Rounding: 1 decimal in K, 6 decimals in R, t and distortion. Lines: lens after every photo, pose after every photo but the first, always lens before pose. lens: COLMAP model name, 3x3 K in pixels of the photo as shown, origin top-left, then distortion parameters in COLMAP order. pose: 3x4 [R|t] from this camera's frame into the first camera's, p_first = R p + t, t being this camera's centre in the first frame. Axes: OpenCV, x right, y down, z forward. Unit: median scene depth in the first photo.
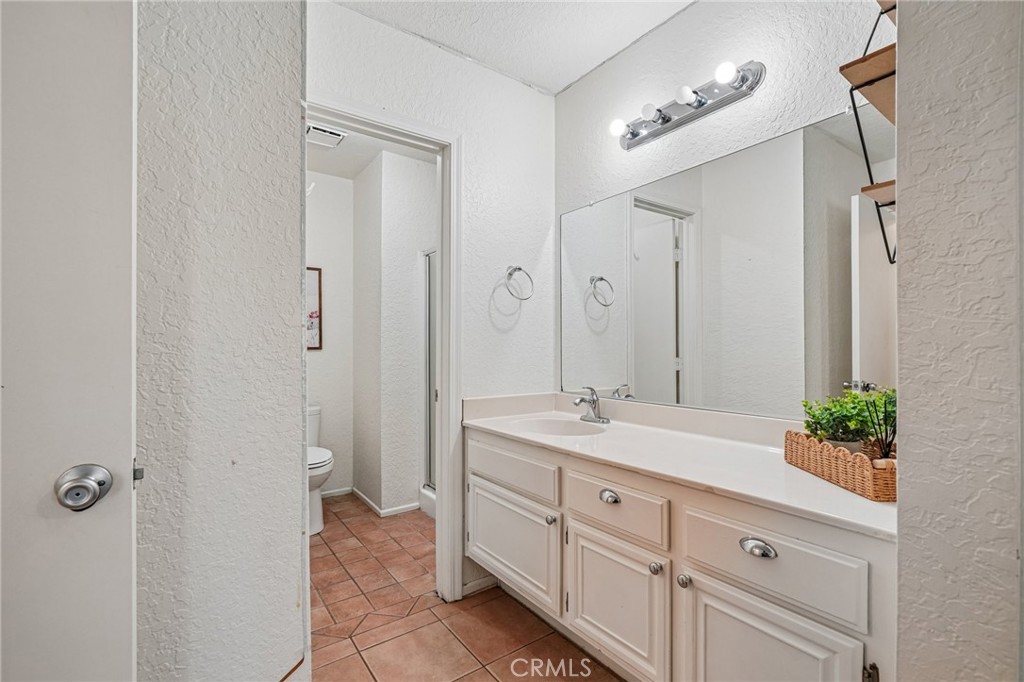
lens RADIAL K [[435.8, 0, 511.9], [0, 435.8, 348.1], [0, 0, 1]] dist [0.001636, -0.000178]
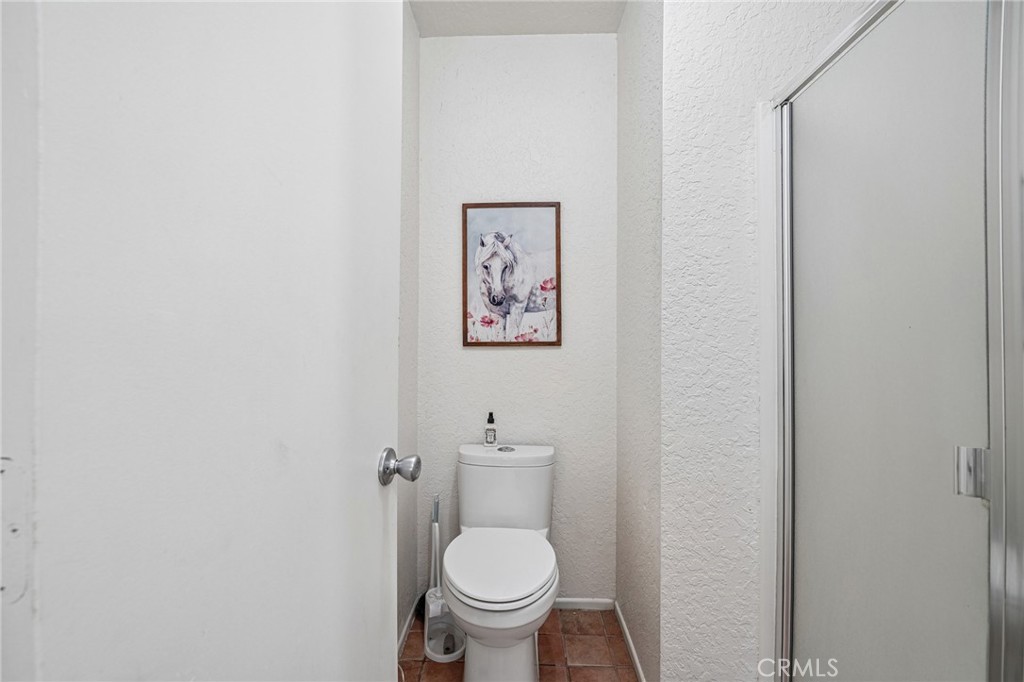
lens RADIAL K [[422.9, 0, 512.8], [0, 422.9, 343.1], [0, 0, 1]] dist [0.001948, -0.000718]
pose [[0.773515, 0.003181, -0.633770, -0.231678], [-0.002378, 0.999995, 0.002118, -0.002639], [0.633773, -0.000131, 0.773519, 0.906853]]
